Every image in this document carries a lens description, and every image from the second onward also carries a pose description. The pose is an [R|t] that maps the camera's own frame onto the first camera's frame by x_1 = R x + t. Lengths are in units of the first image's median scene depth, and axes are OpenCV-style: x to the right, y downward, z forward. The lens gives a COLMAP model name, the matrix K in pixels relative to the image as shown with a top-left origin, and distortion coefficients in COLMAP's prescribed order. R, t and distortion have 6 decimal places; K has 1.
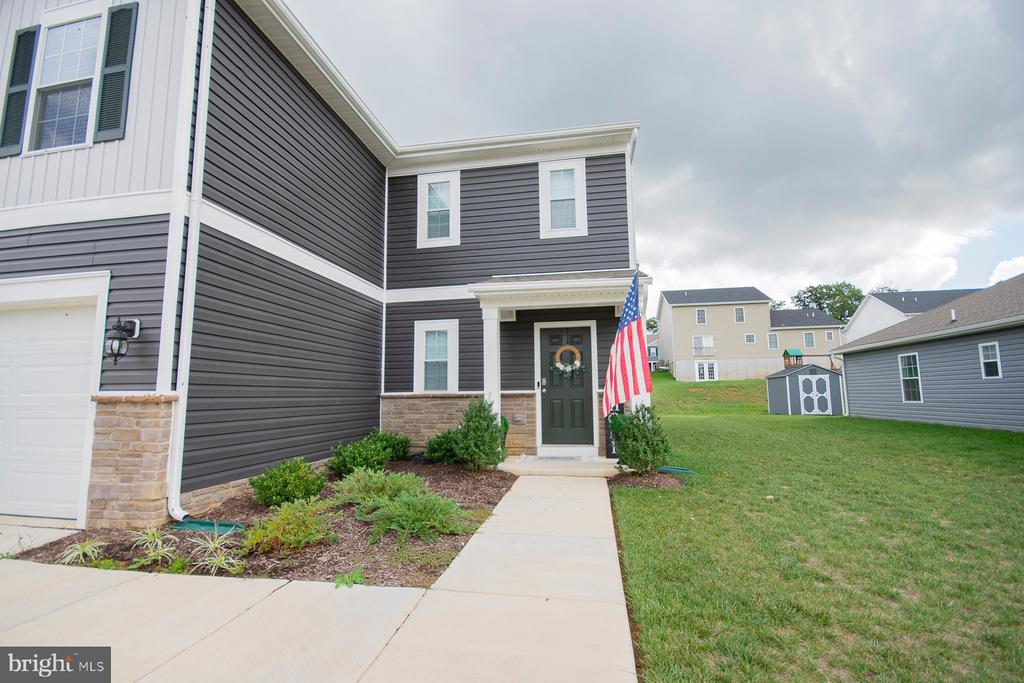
lens RADIAL K [[455.7, 0, 513.8], [0, 455.7, 341.1], [0, 0, 1]] dist [0.004277, -0.007964]
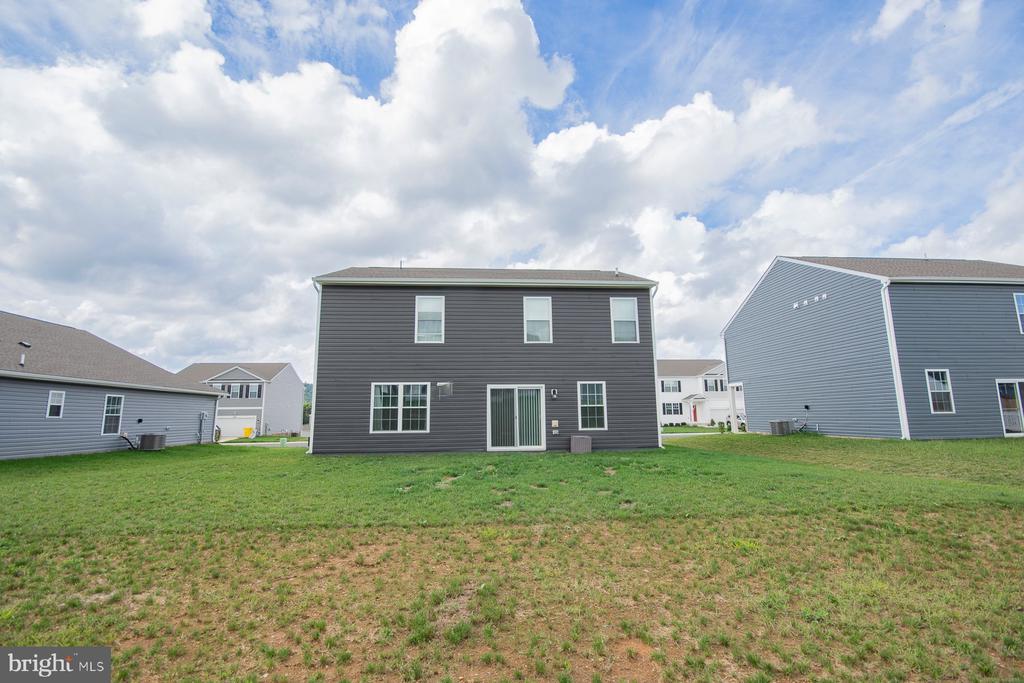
lens RADIAL K [[464.1, 0, 512.6], [0, 464.1, 353.1], [0, 0, 1]] dist [0.000240, -0.000104]
pose [[-0.966364, -0.016206, -0.256668, 0.152138], [0.048896, 0.968232, -0.245228, 0.412508], [0.252488, -0.249529, -0.934872, 3.679789]]
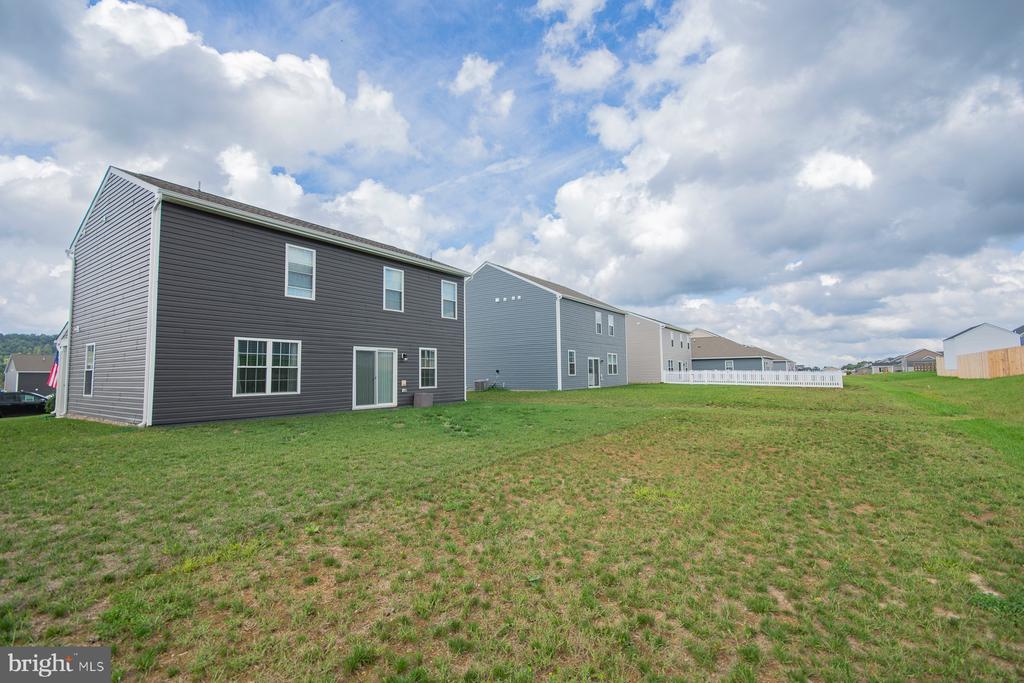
lens RADIAL K [[450.4, 0, 510.6], [0, 450.4, 343.6], [0, 0, 1]] dist [-0.000591, -0.000462]
pose [[-0.423212, -0.049138, -0.904697, 1.145043], [0.121458, 0.986439, -0.110395, 0.348893], [0.897853, -0.156603, -0.411504, 3.244776]]
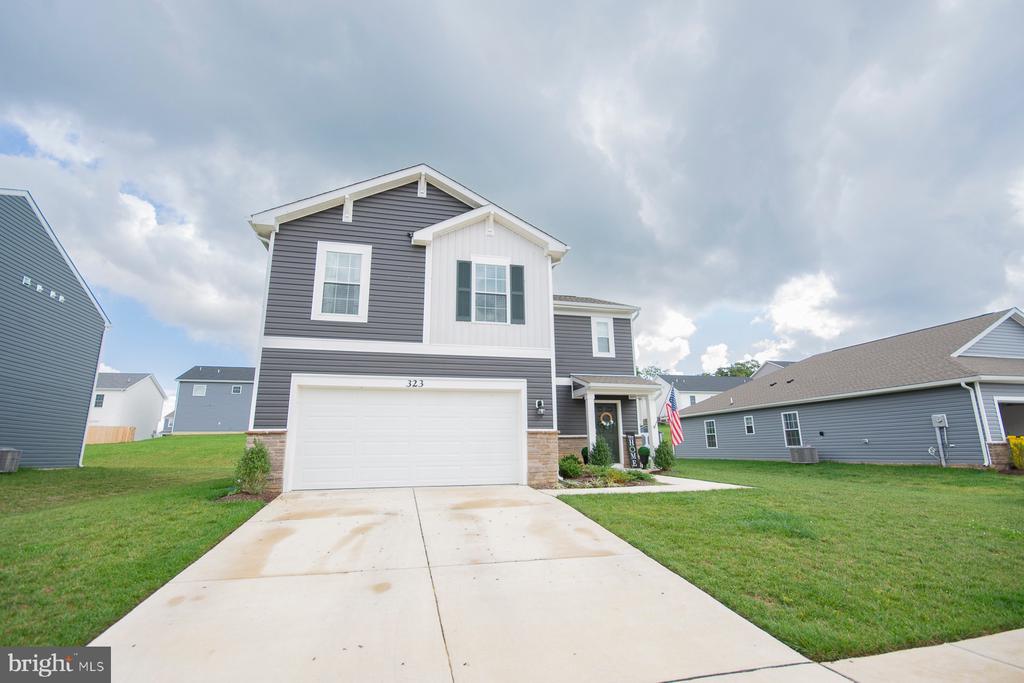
lens RADIAL K [[465.7, 0, 512.7], [0, 465.7, 342.5], [0, 0, 1]] dist [-0.004398, -0.000089]
pose [[0.914680, 0.092045, 0.393559, -1.040399], [-0.044992, 0.990859, -0.127175, -0.015084], [-0.401668, 0.098617, 0.910460, -0.677233]]
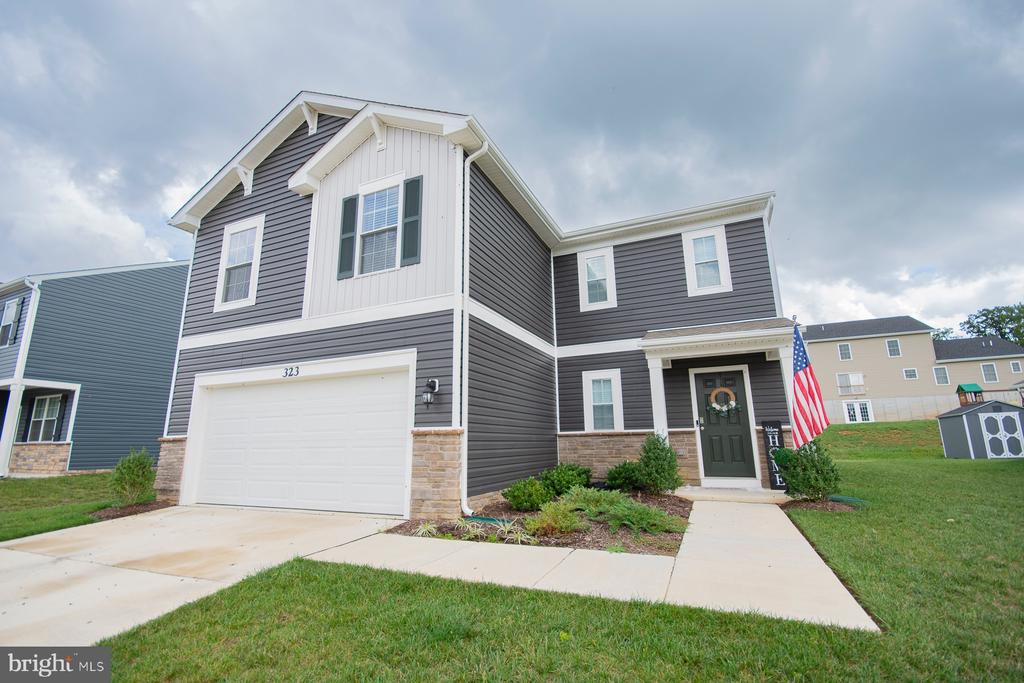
lens RADIAL K [[448.1, 0, 514.3], [0, 448.1, 341.5], [0, 0, 1]] dist [0.022359, -0.019088]
pose [[0.970363, -0.056338, -0.234993, -0.110116], [0.032240, 0.993933, -0.105157, -0.003696], [0.239492, 0.094465, 0.966292, -0.208273]]
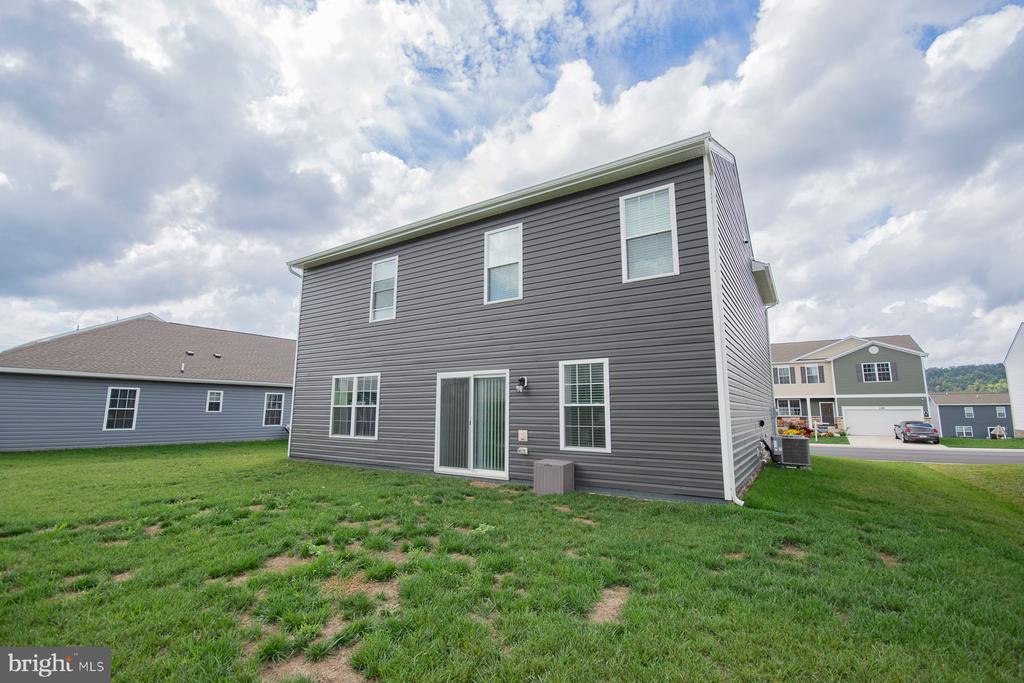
lens RADIAL K [[455.4, 0, 507.1], [0, 455.4, 342.9], [0, 0, 1]] dist [0.000449, 0.000078]
pose [[-0.917439, 0.064092, 0.392681, -0.857682], [-0.042435, 0.965549, -0.256737, 0.306851], [-0.395608, -0.252204, -0.883113, 2.940791]]
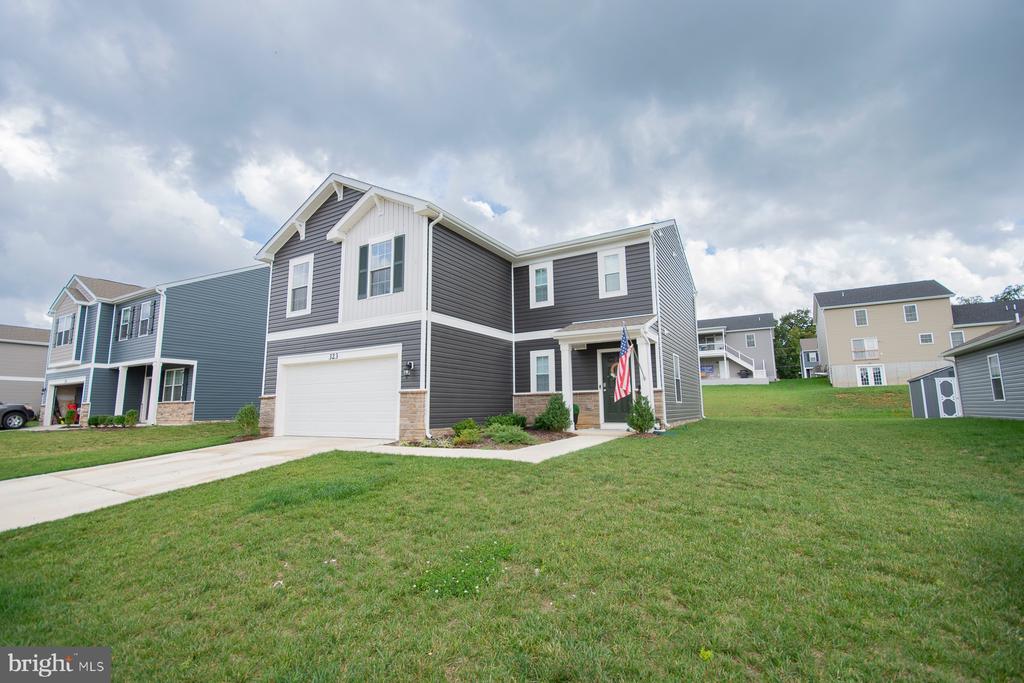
lens RADIAL K [[452.9, 0, 515.0], [0, 452.9, 340.6], [0, 0, 1]] dist [-0.000356, -0.000321]
pose [[0.938918, -0.051472, -0.340270, 0.321104], [0.042281, 0.998514, -0.034376, -0.028274], [0.341534, 0.017890, 0.939699, -0.645802]]
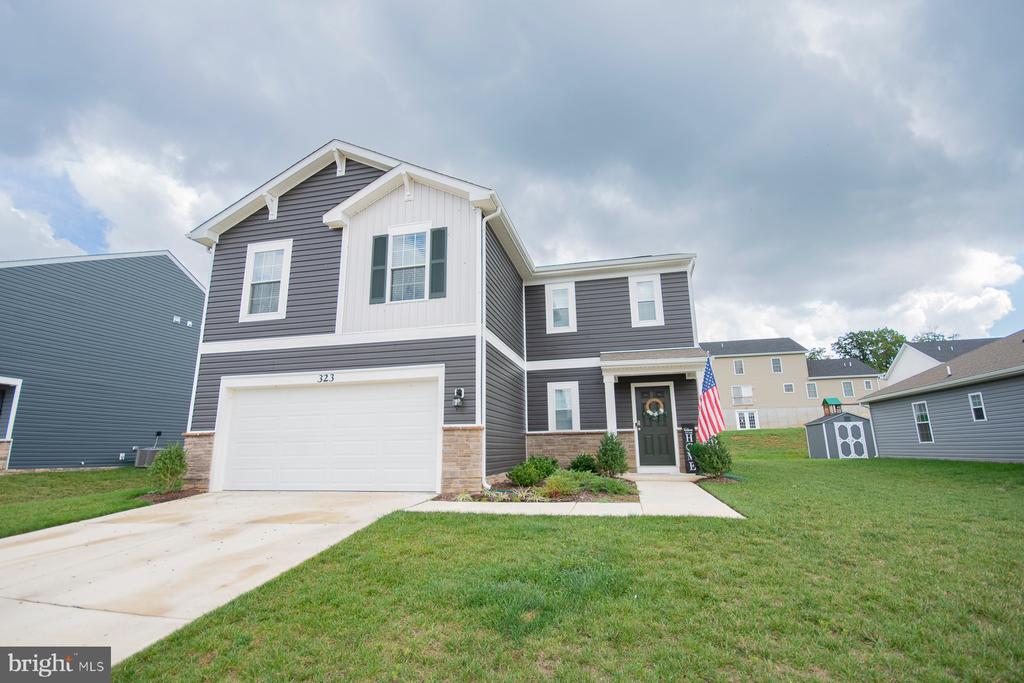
lens RADIAL K [[471.1, 0, 513.9], [0, 471.1, 341.3], [0, 0, 1]] dist [0.006908, -0.007261]
pose [[0.998584, -0.014330, -0.051230, -0.251838], [0.008835, 0.994335, -0.105923, -0.016381], [0.052457, 0.105320, 0.993054, -0.560940]]
